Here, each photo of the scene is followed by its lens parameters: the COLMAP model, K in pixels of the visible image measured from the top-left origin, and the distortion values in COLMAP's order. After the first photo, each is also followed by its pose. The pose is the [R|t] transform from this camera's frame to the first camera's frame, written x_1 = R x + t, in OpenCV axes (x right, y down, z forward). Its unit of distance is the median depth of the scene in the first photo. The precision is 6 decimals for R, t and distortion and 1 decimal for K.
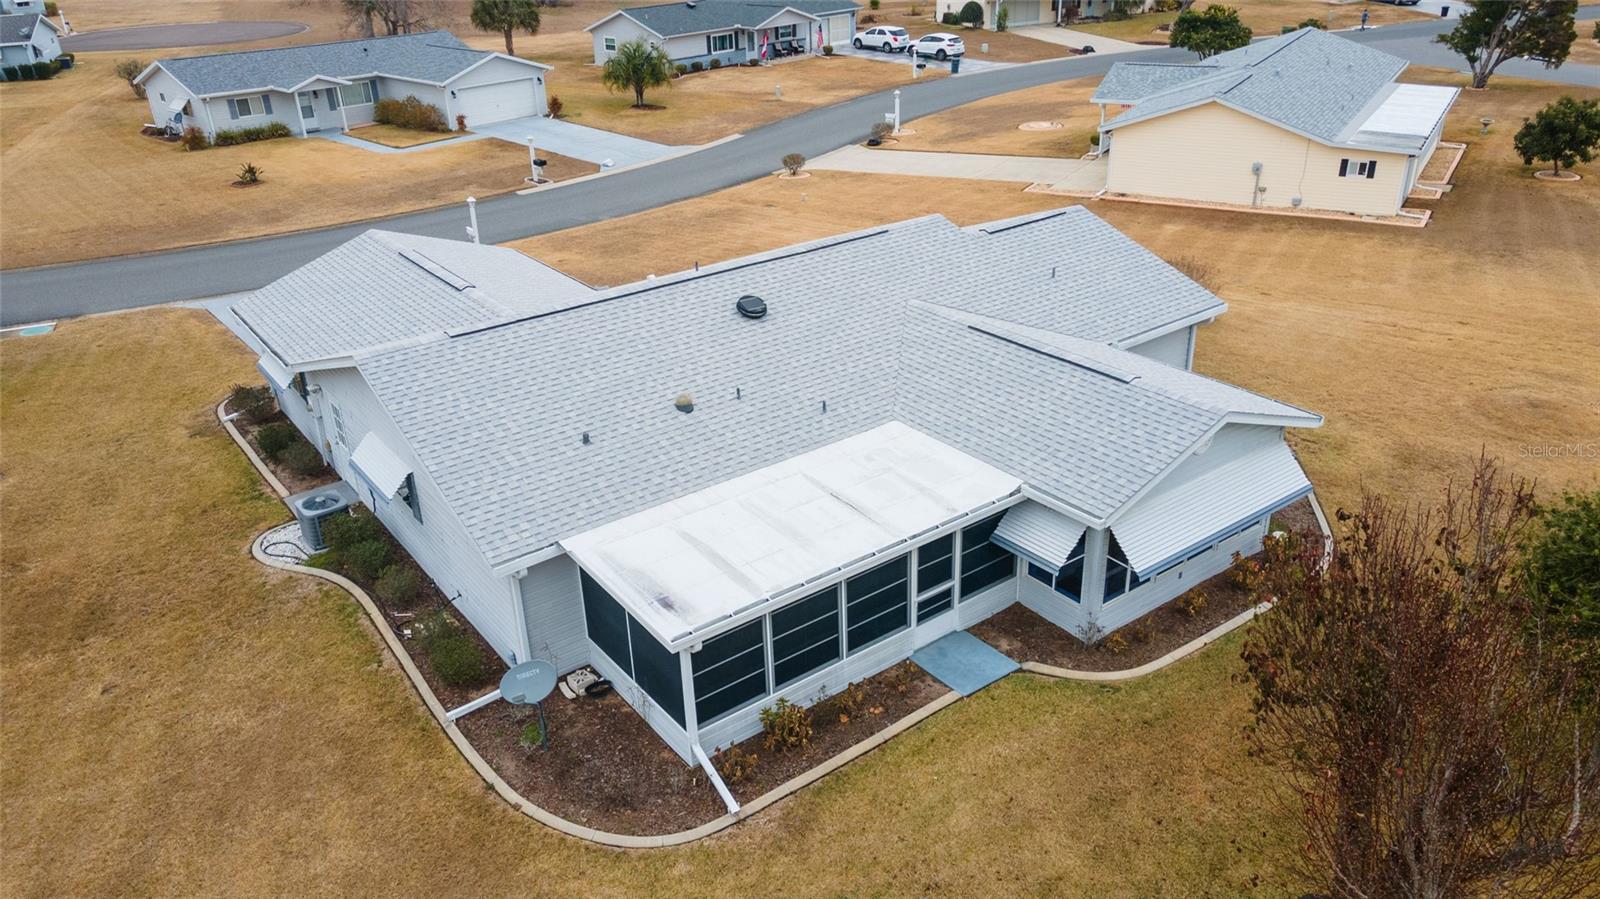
lens RADIAL K [[1150.0, 0, 796.1], [0, 1150.0, 446.6], [0, 0, 1]] dist [0.027348, 0.030749]
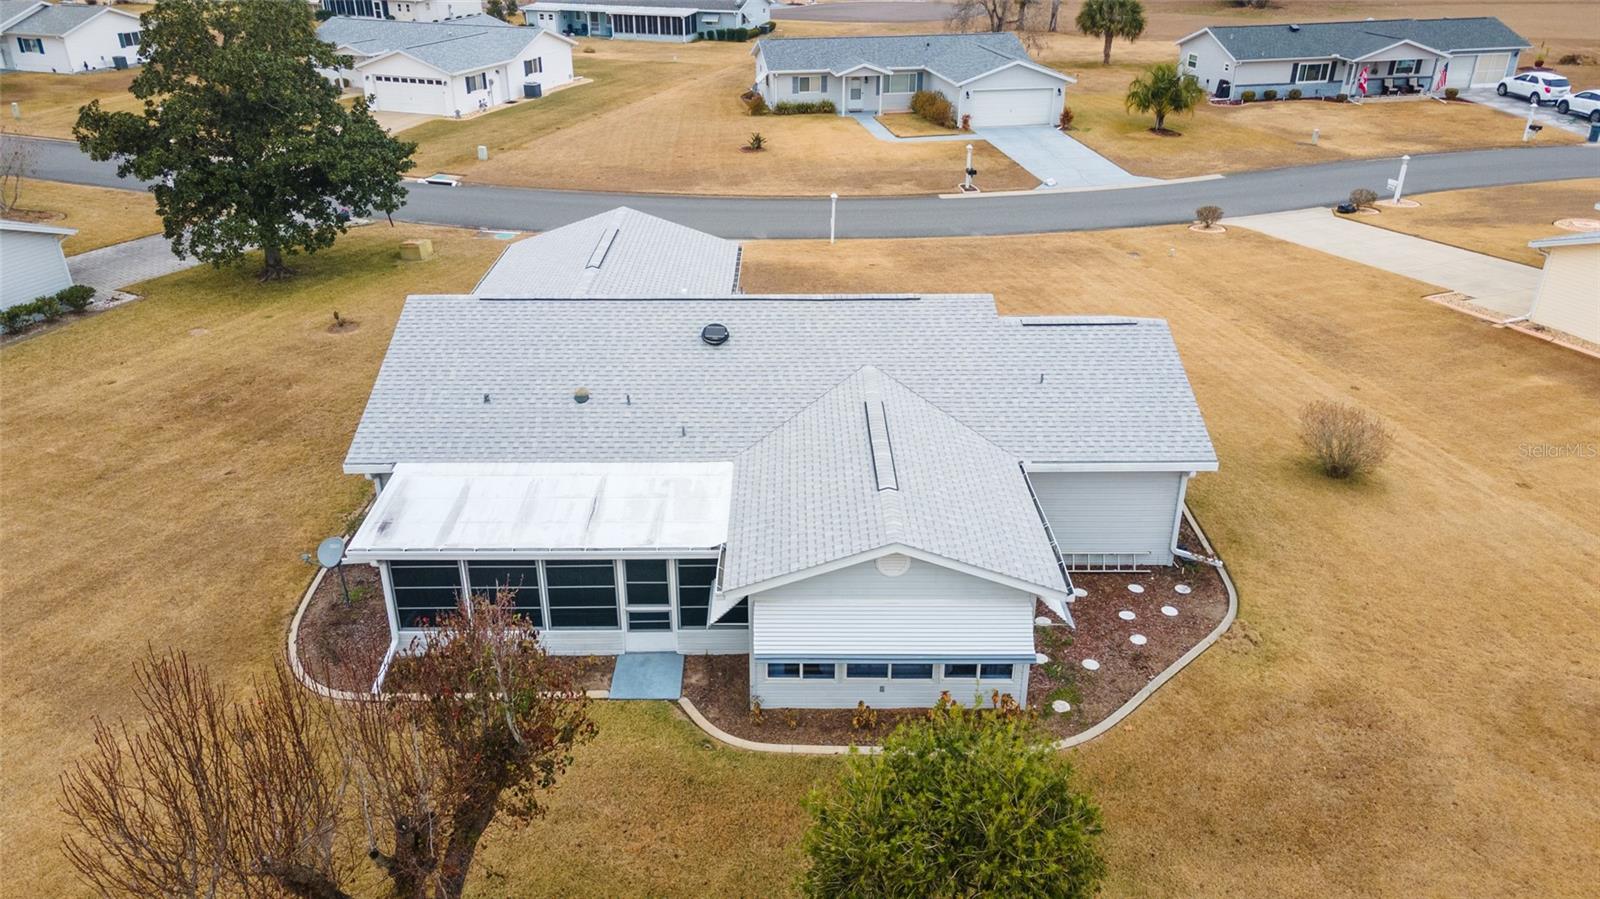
lens RADIAL K [[1150.0, 0, 802.9], [0, 1150.0, 453.6], [0, 0, 1]] dist [0.027348, 0.030749]
pose [[0.808968, 0.292534, -0.509898, 0.264634], [-0.282389, 0.954138, 0.099380, -0.060027], [0.515585, 0.063594, 0.854475, 0.032937]]
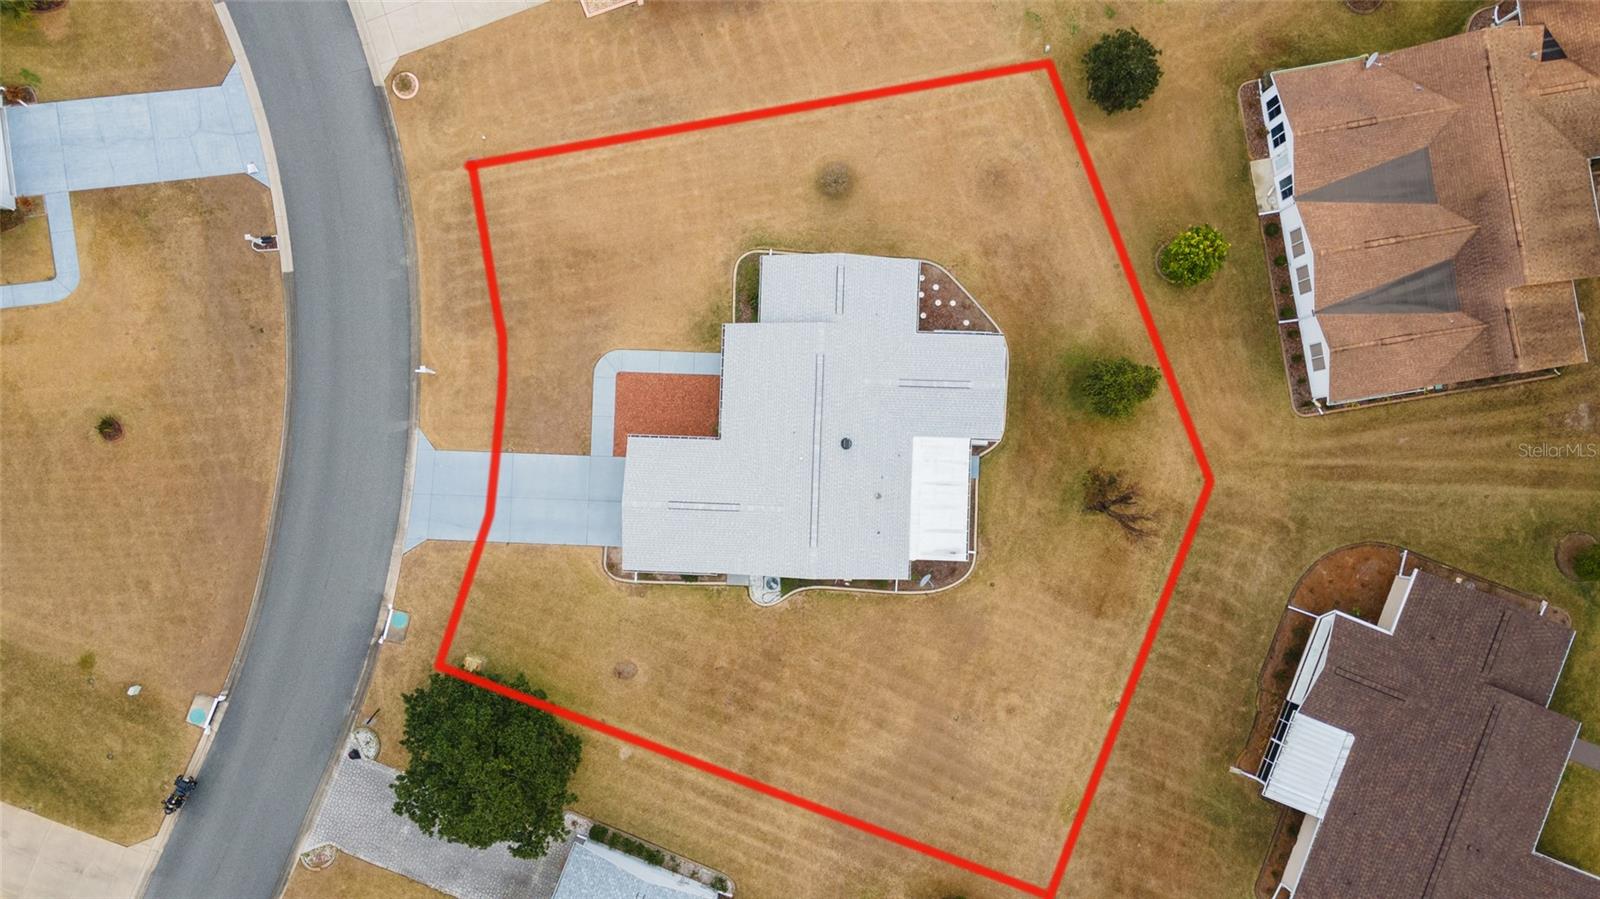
lens RADIAL K [[1150.0, 0, 798.7], [0, 1150.0, 455.8], [0, 0, 1]] dist [0.027348, 0.030749]
pose [[0.622280, -0.781023, 0.052645, -0.112027], [0.328751, 0.321782, 0.887907, -1.047648], [-0.710416, -0.535220, 0.457000, -0.071362]]
